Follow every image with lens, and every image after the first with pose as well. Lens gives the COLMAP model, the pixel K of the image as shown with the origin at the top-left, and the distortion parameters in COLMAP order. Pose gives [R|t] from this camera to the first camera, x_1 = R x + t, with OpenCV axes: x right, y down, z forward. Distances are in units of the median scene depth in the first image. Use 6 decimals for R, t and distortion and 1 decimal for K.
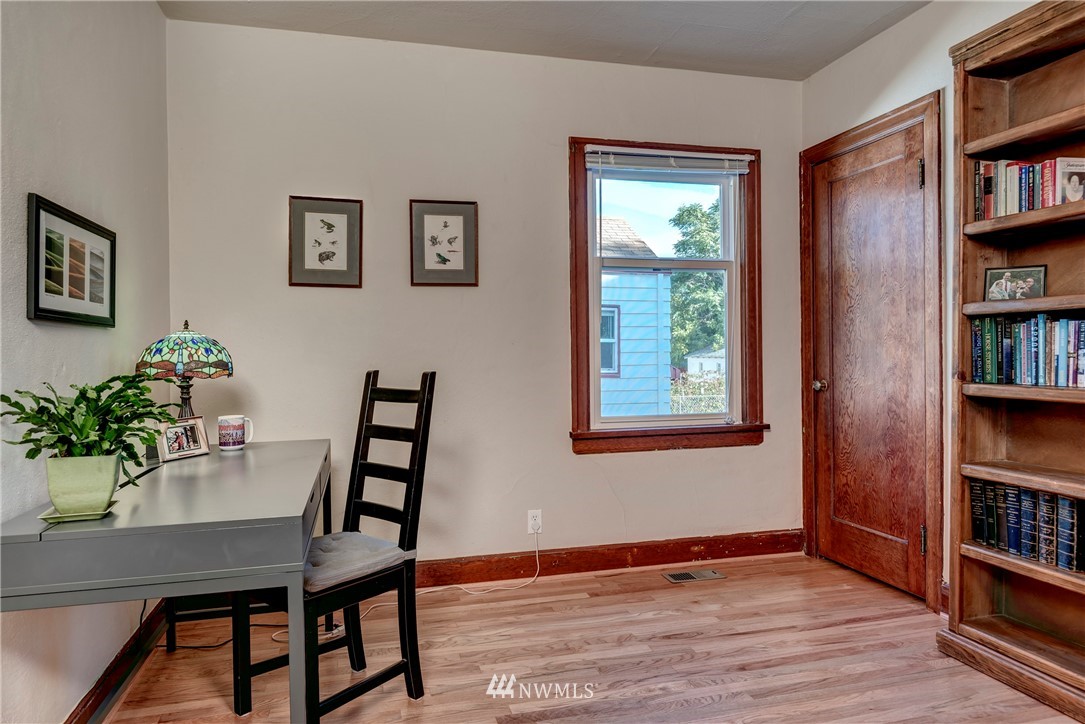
lens RADIAL K [[685.0, 0, 539.8], [0, 685.0, 359.1], [0, 0, 1]] dist [-0.000377, -0.015251]
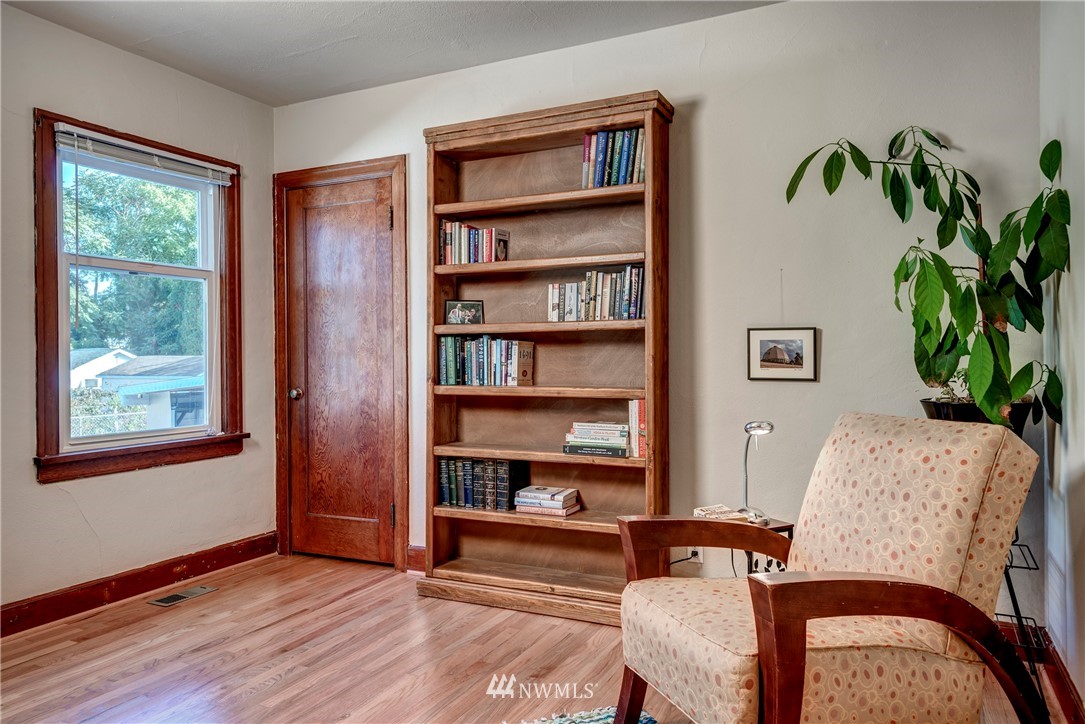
lens RADIAL K [[772.2, 0, 541.8], [0, 772.2, 363.2], [0, 0, 1]] dist [-0.001750, -0.008256]
pose [[0.639752, -0.000429, 0.768581, -0.315273], [0.010441, 0.999912, -0.008133, 0.004921], [-0.768510, 0.013228, 0.639701, -0.092156]]
